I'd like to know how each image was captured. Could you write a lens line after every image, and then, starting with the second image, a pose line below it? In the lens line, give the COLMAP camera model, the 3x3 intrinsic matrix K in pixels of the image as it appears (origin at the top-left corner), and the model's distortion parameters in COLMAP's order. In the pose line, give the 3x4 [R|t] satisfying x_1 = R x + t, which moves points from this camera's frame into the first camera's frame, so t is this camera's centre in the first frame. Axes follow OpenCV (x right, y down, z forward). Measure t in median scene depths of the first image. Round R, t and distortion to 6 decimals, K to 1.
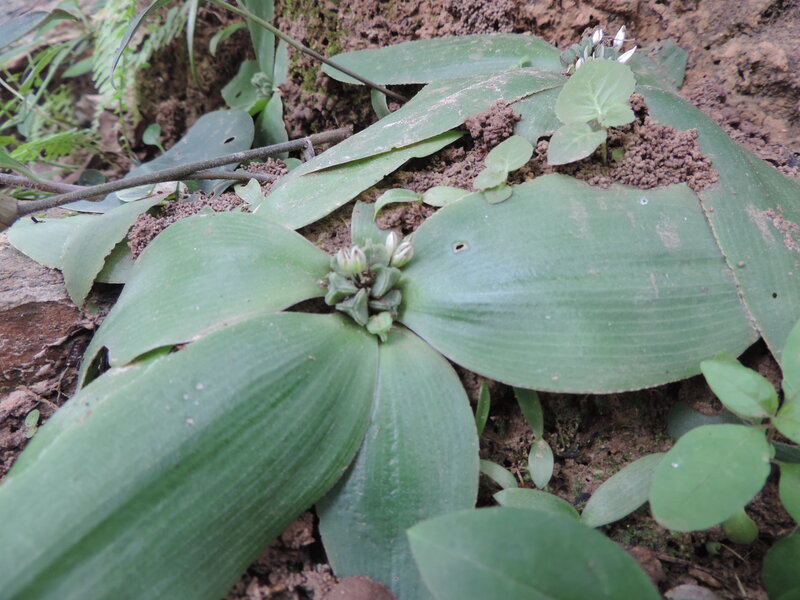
lens RADIAL K [[570.4, 0, 403.0], [0, 570.4, 300.5], [0, 0, 1]] dist [-0.008187, -0.013859]
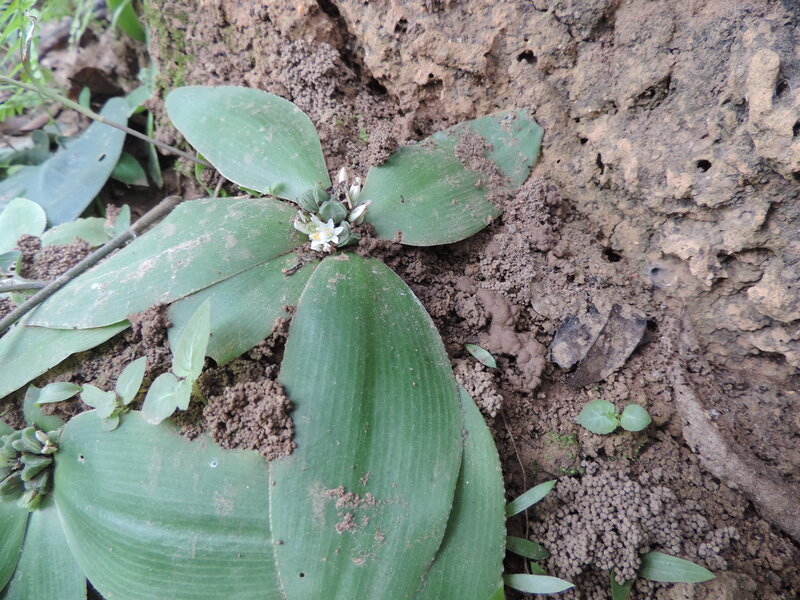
lens RADIAL K [[570.4, 0, 403.0], [0, 570.4, 300.5], [0, 0, 1]] dist [-0.008187, -0.013859]
pose [[0.963519, 0.165400, -0.210413, 0.551662], [-0.081122, 0.929680, 0.359326, -0.514805], [0.255049, -0.329148, 0.909182, 0.118901]]
